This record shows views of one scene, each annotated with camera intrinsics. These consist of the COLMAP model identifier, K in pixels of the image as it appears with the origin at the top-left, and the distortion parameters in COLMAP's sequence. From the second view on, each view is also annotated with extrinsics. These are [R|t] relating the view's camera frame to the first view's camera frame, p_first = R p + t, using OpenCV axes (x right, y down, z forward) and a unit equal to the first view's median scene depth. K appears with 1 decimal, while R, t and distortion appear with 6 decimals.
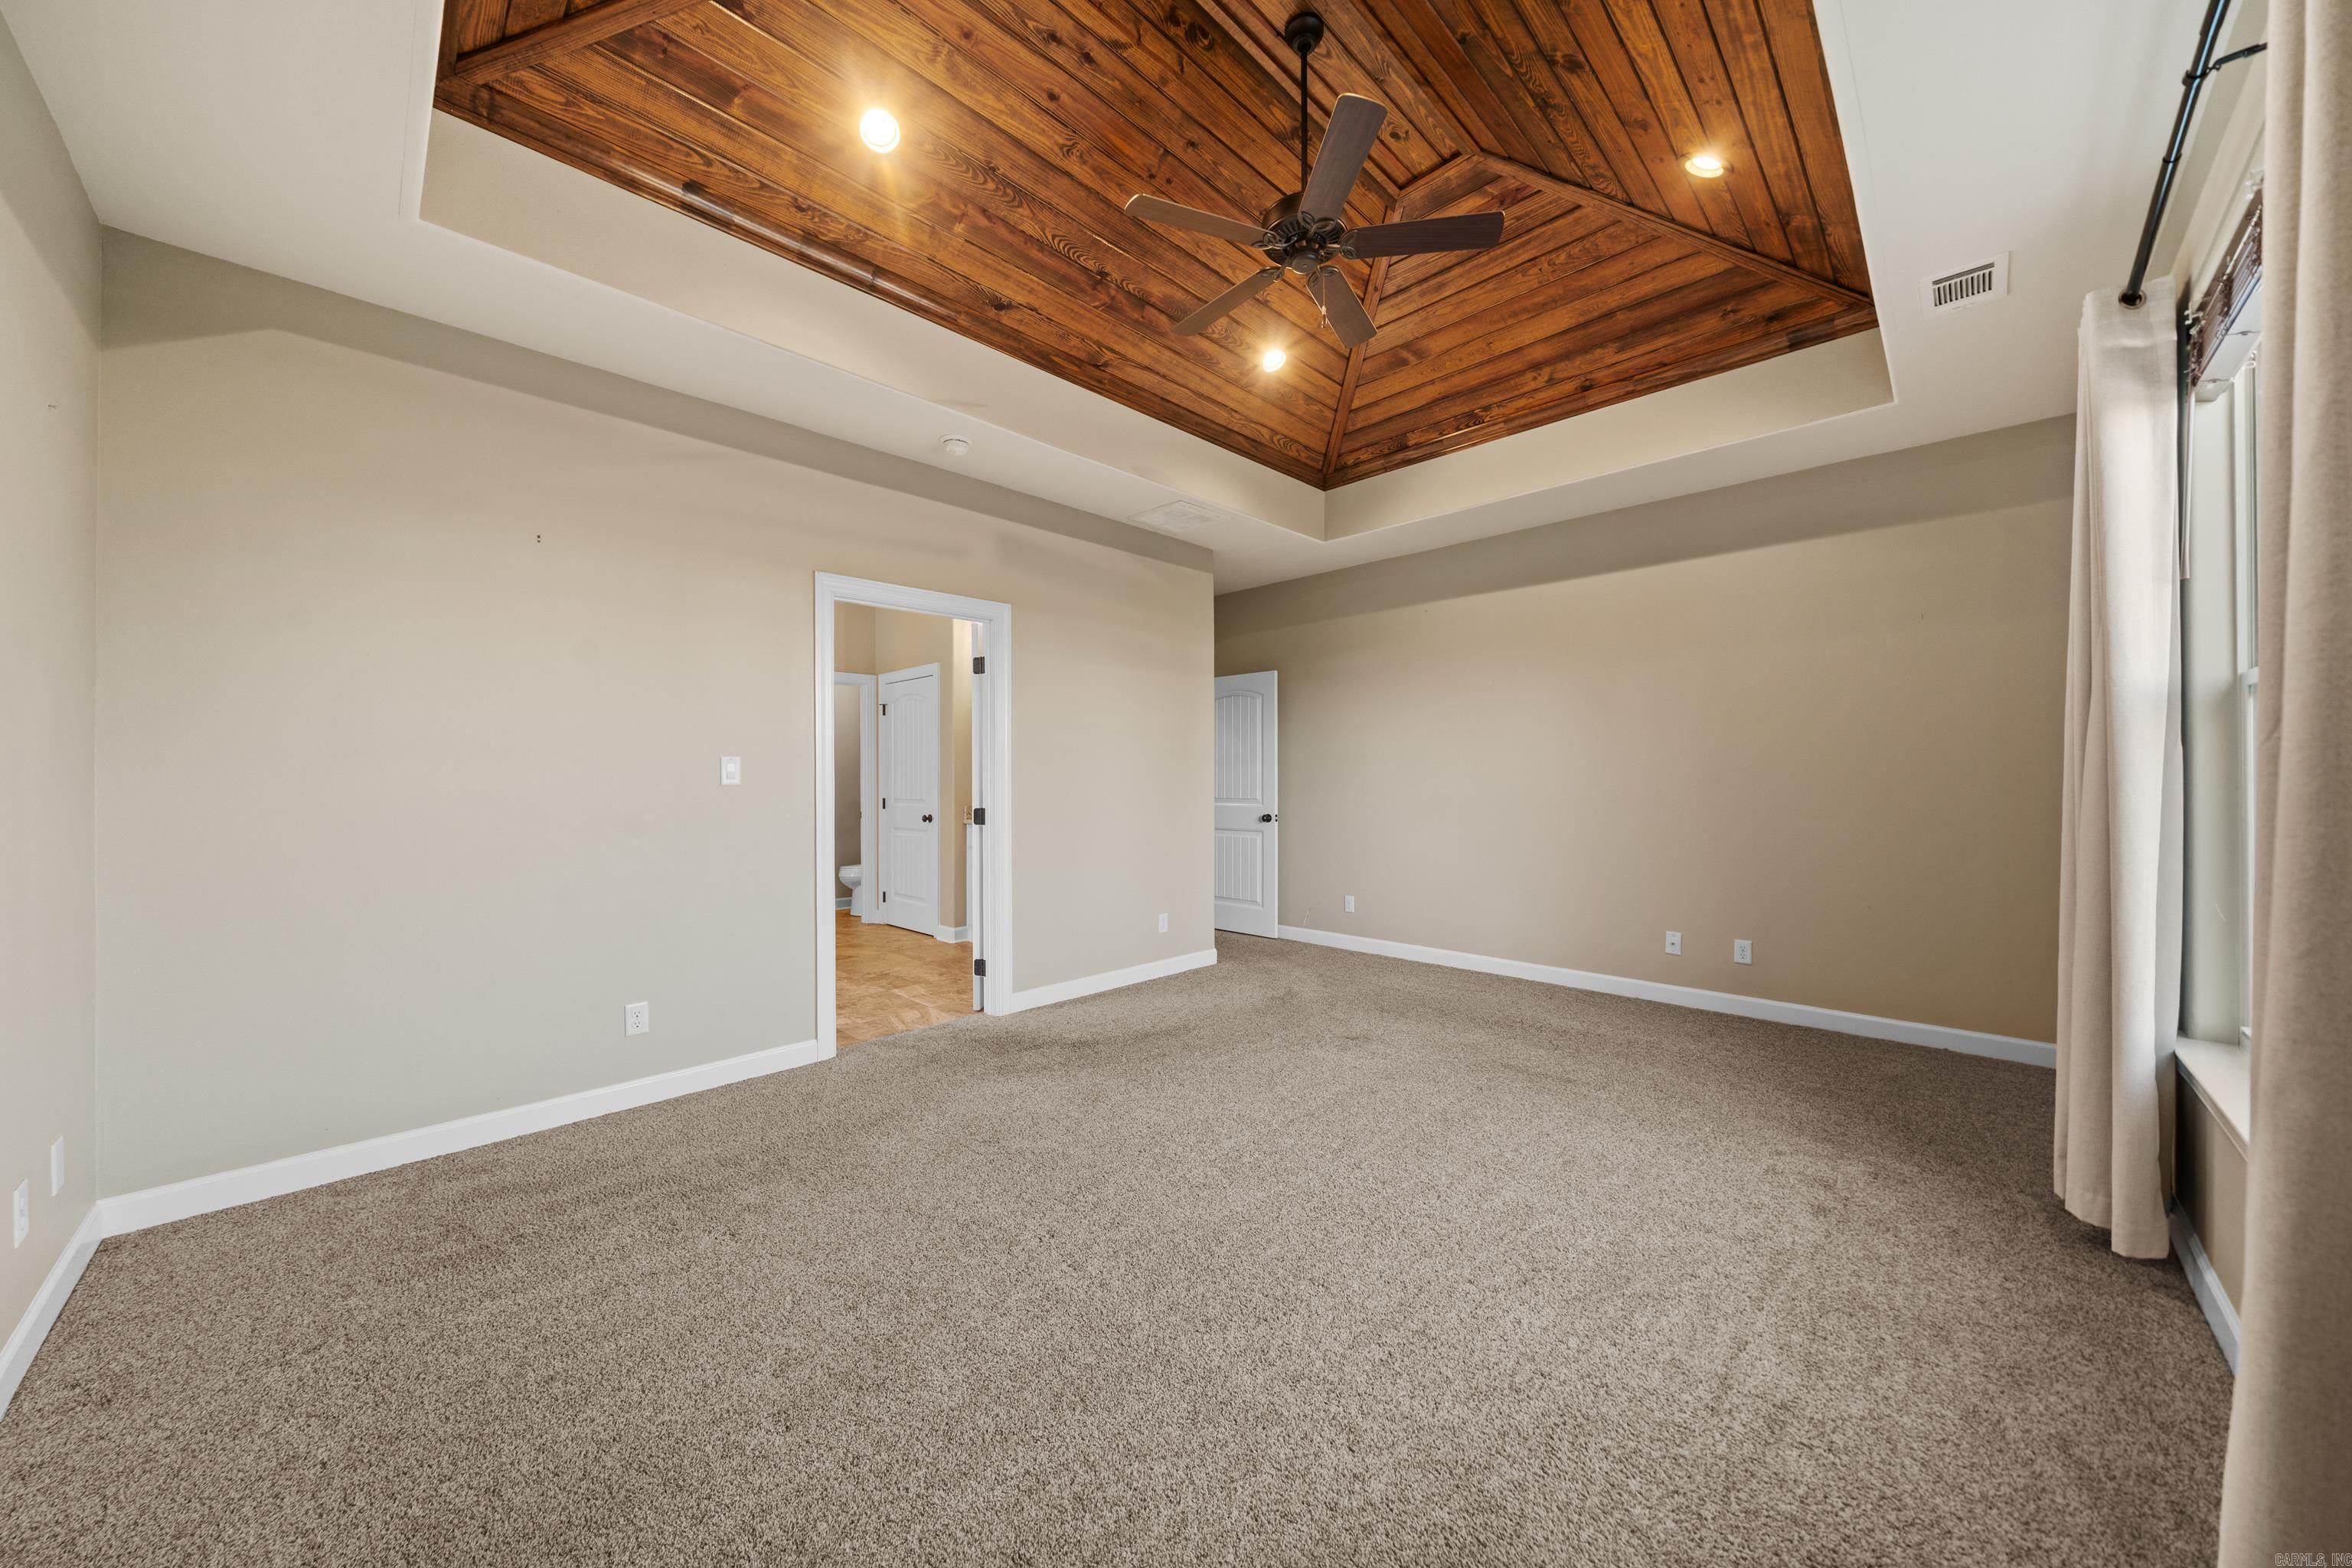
lens RADIAL K [[803.2, 0, 1177.1], [0, 803.2, 775.9], [0, 0, 1]] dist [-0.008257, 0.000375]
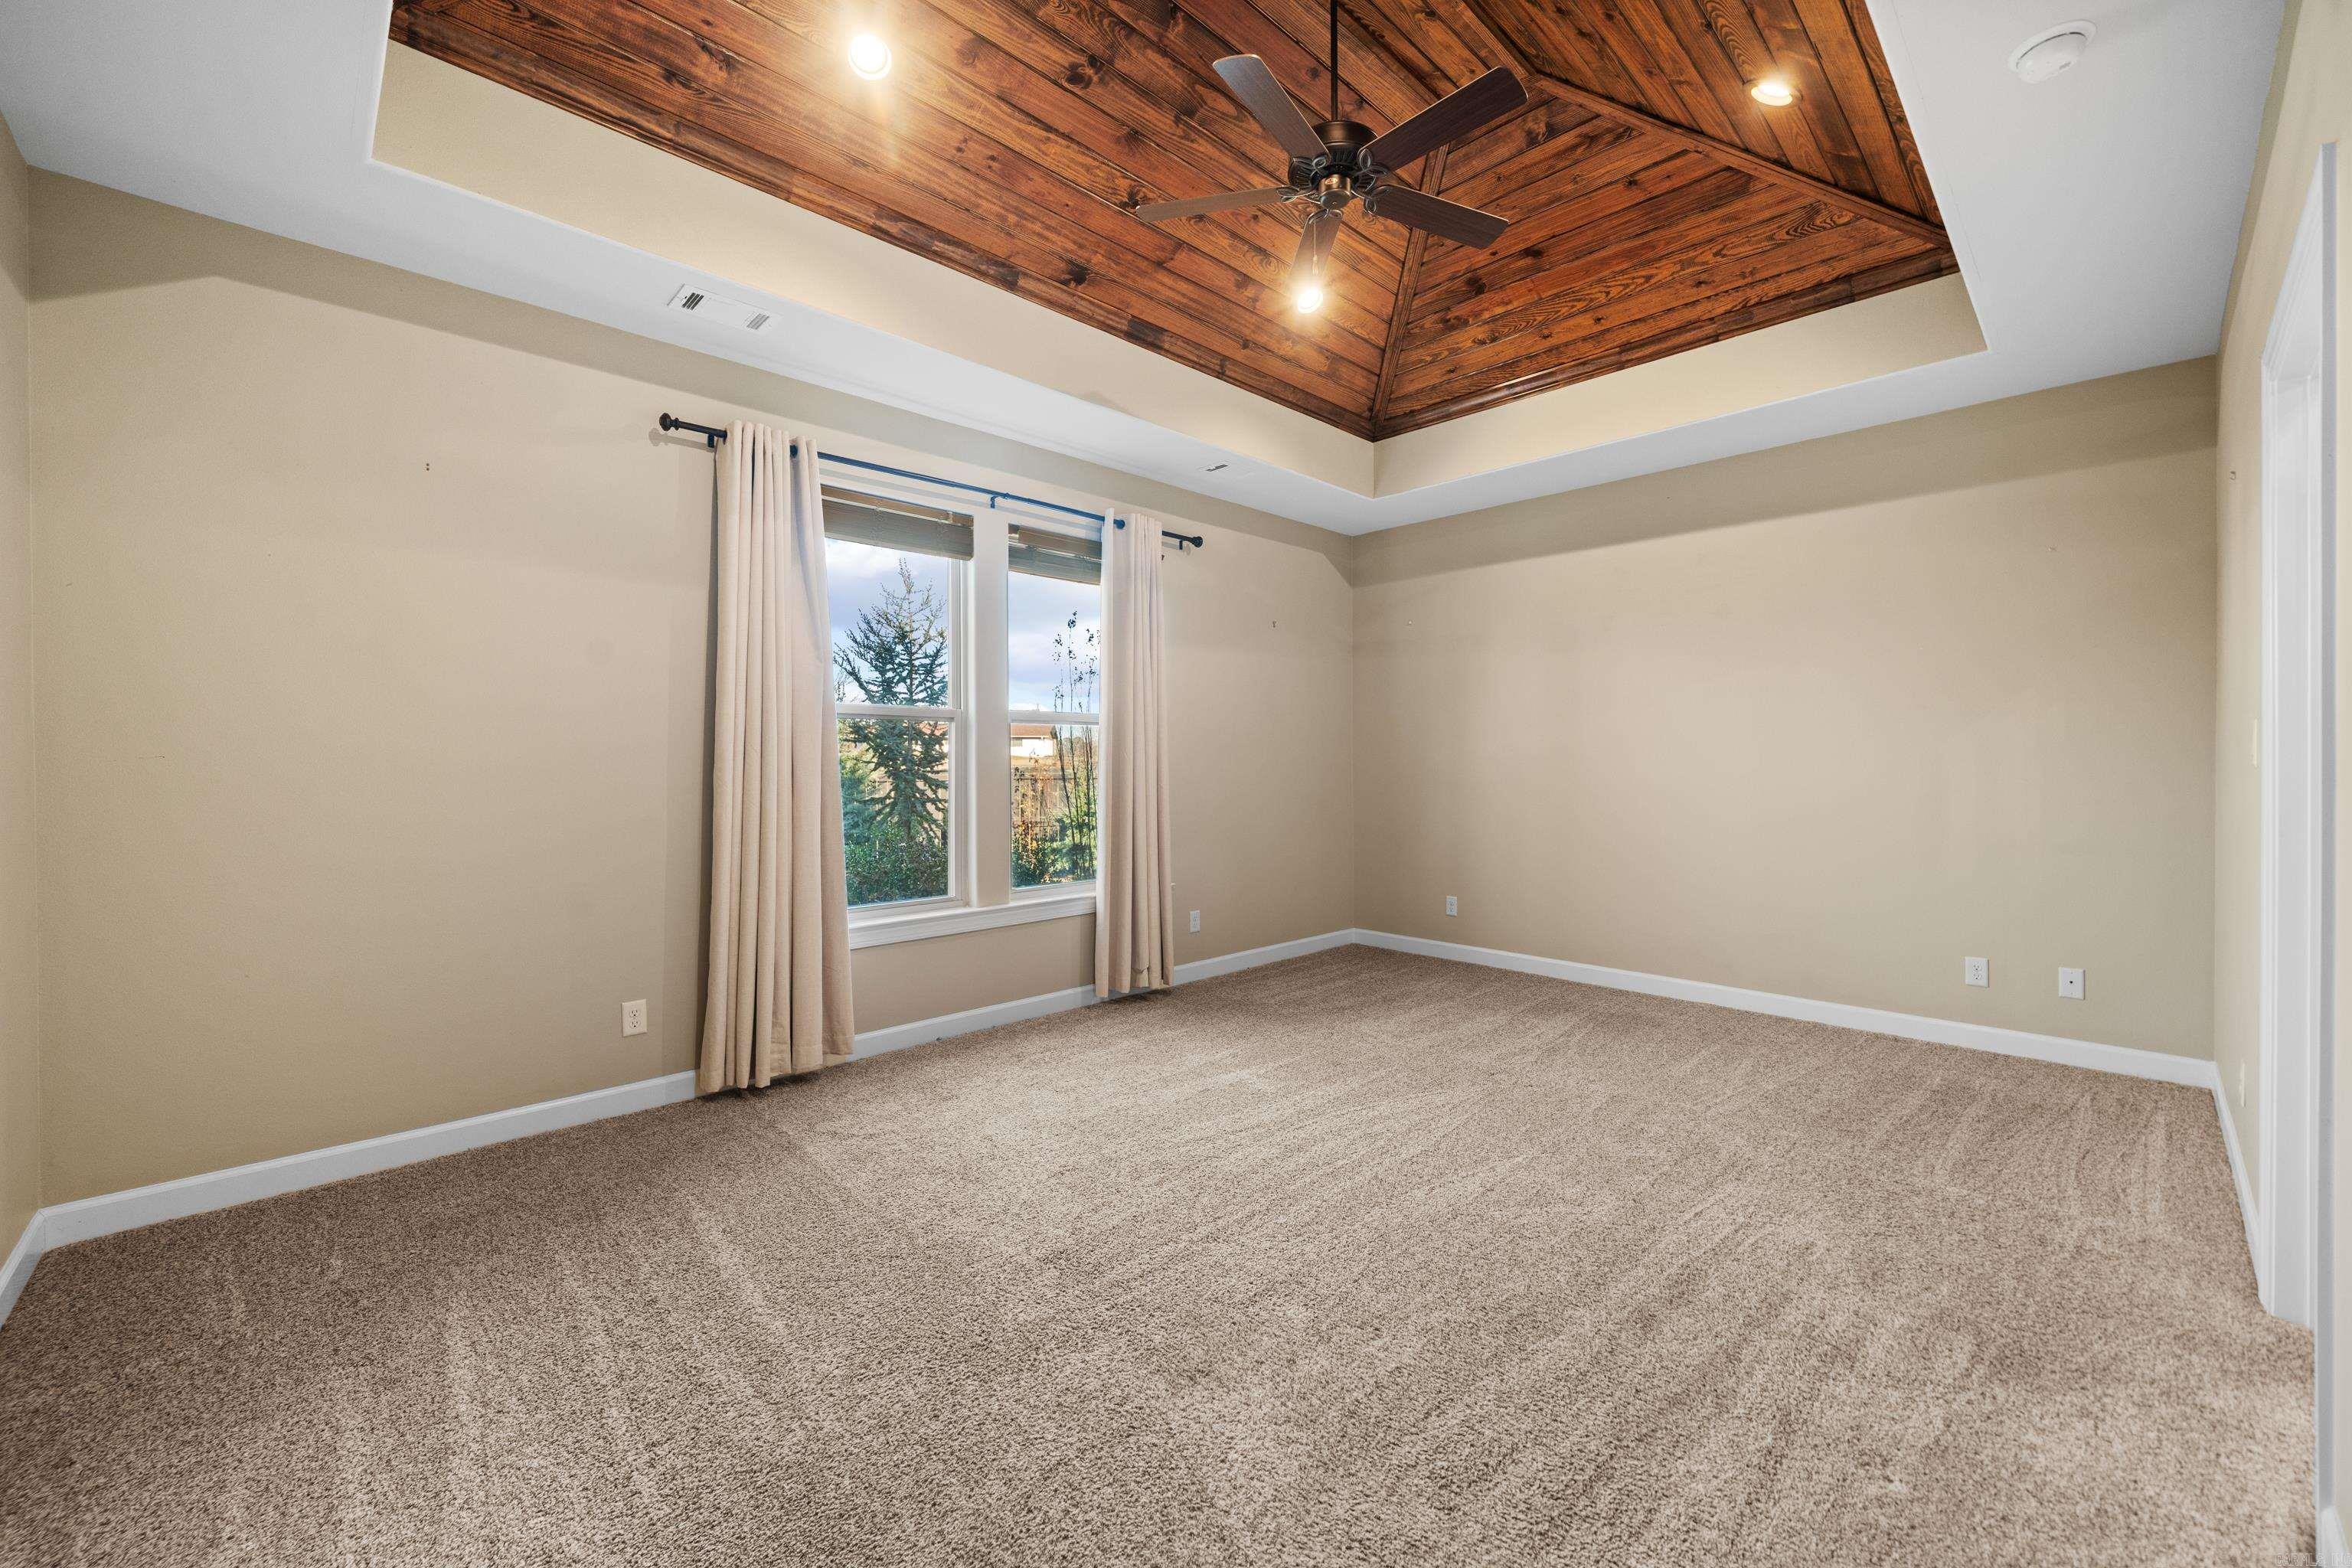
lens RADIAL K [[933.0, 0, 1234.2], [0, 933.0, 784.7], [0, 0, 1]] dist [0.000076, 0.000040]
pose [[-0.999908, 0.013561, -0.000652, 0.232614], [0.013554, 0.999864, 0.009358, 0.004454], [0.000779, 0.009348, -0.999956, 1.668534]]
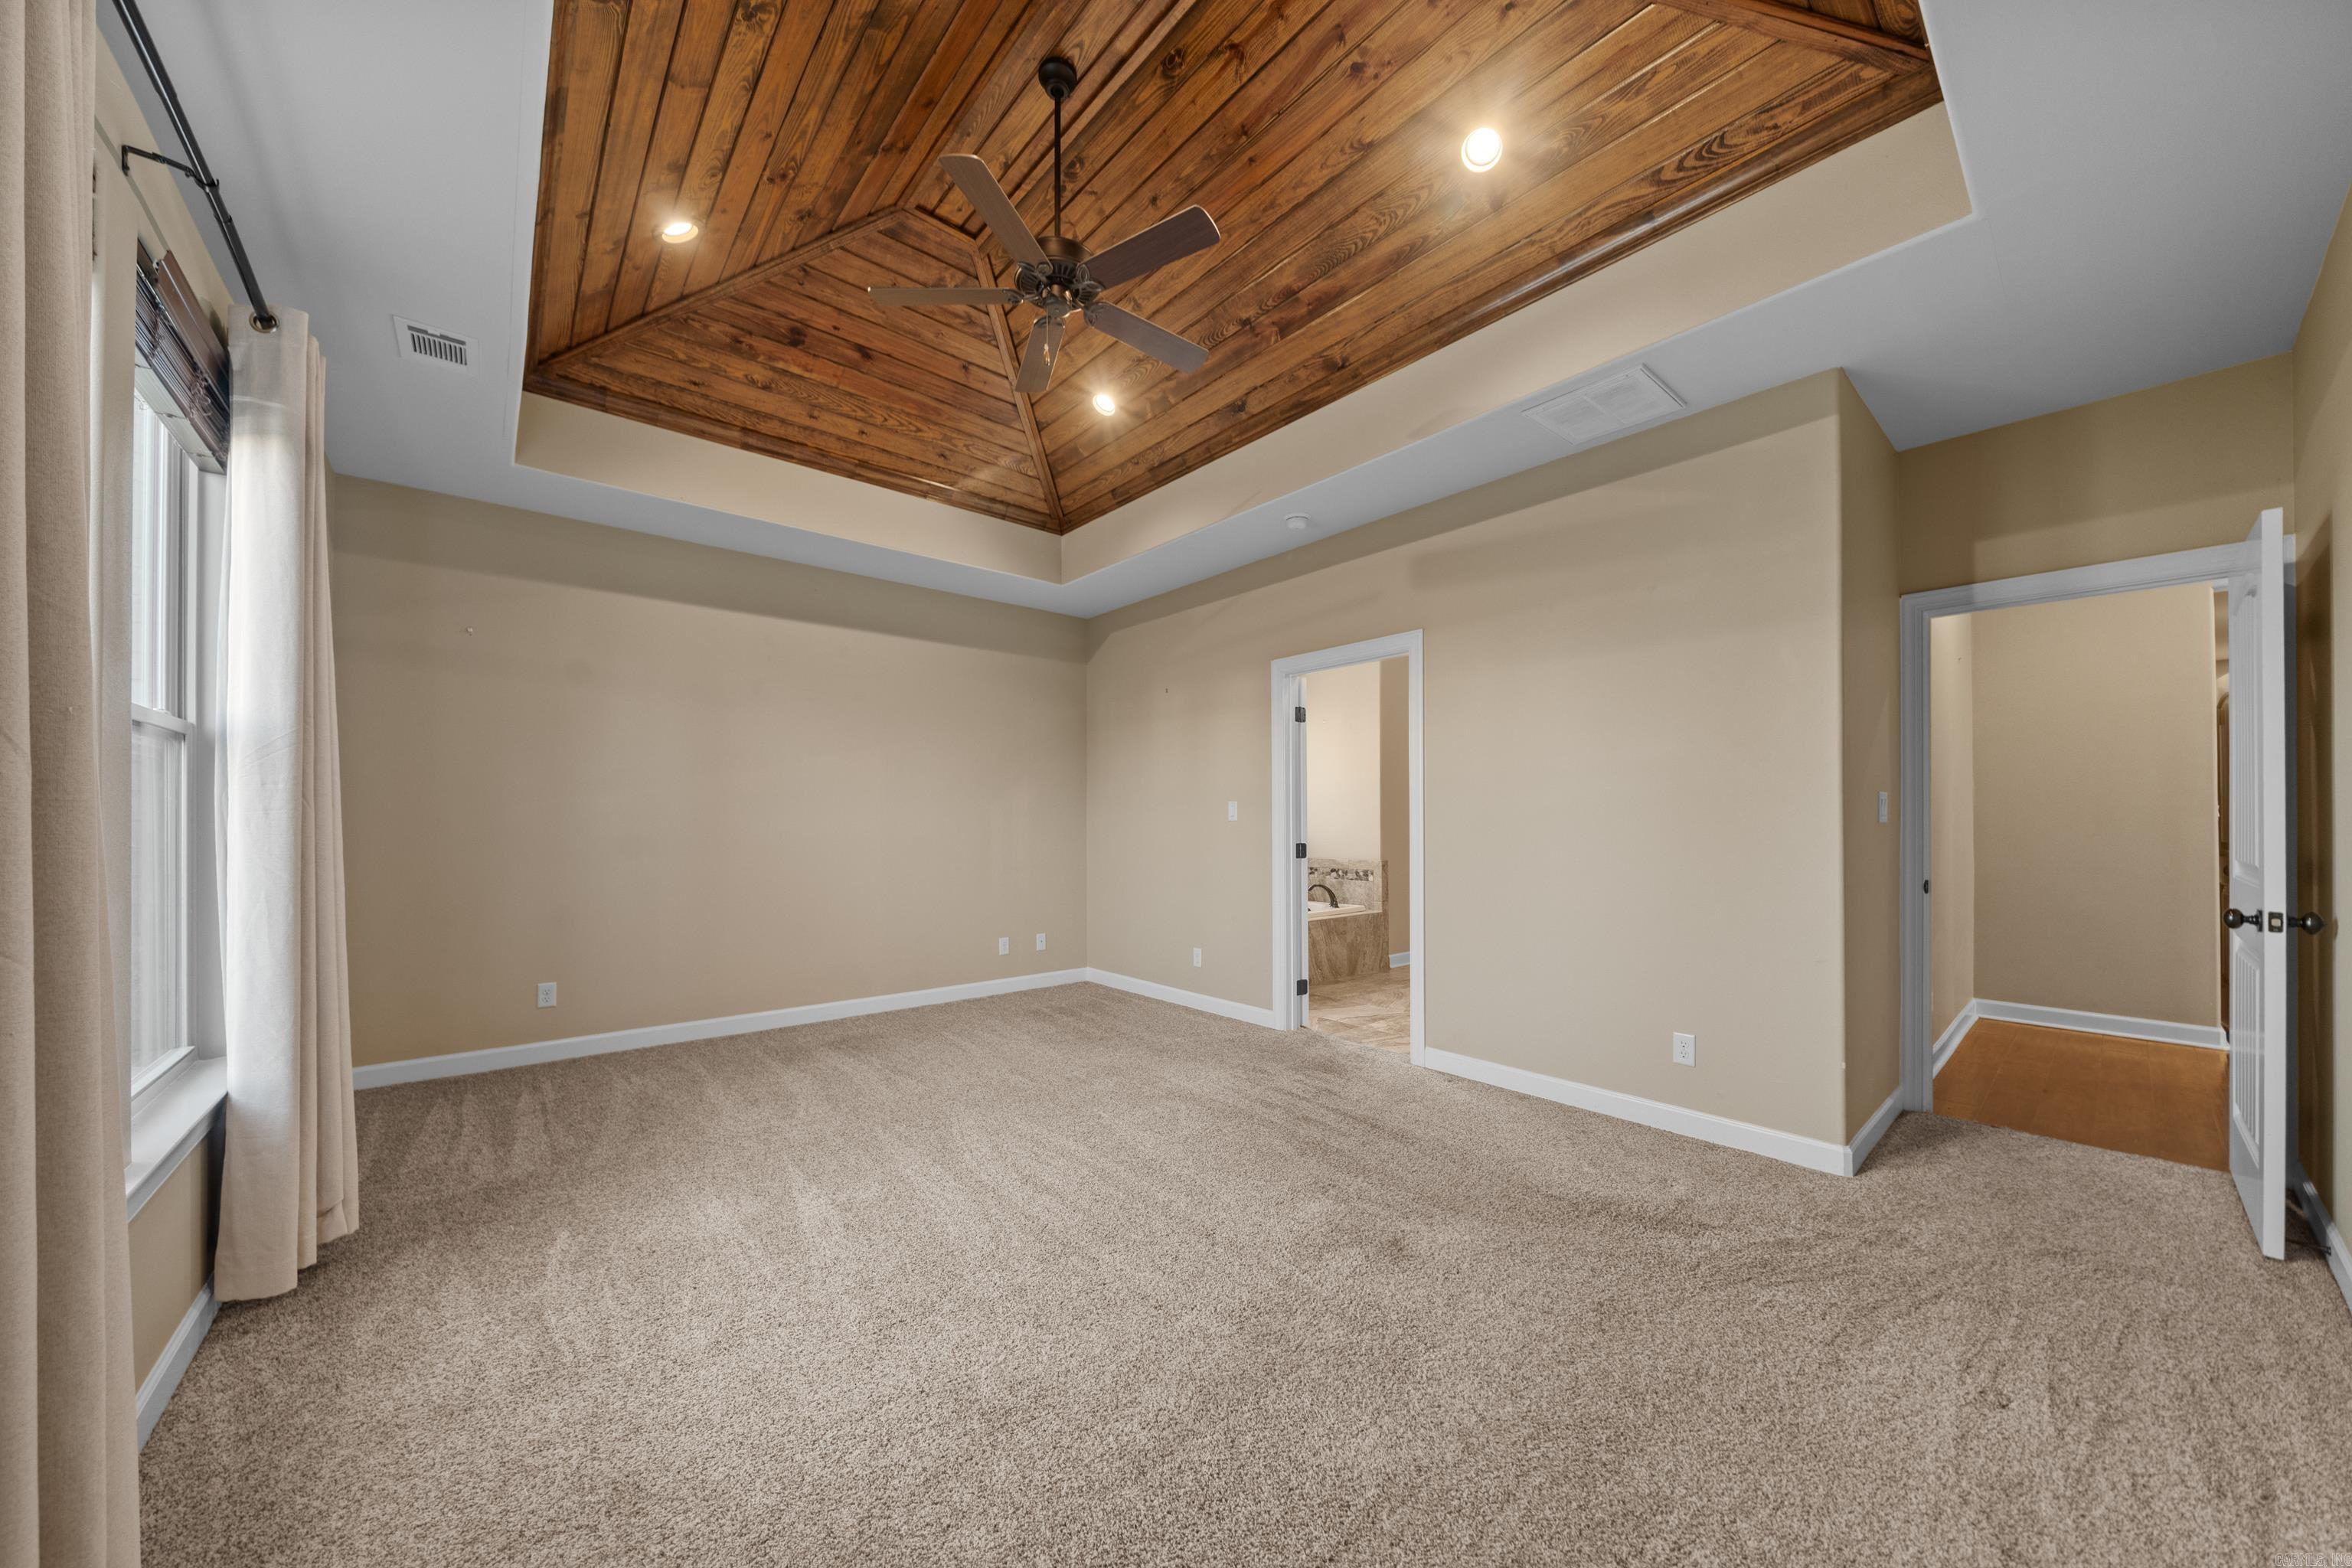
lens RADIAL K [[821.5, 0, 1169.4], [0, 821.5, 824.6], [0, 0, 1]] dist [0.000693, 0.000064]
pose [[-0.089025, 0.015468, -0.995909, 0.963117], [0.016365, 0.999767, 0.014065, -0.006606], [0.995895, -0.015046, -0.089257, 0.986936]]
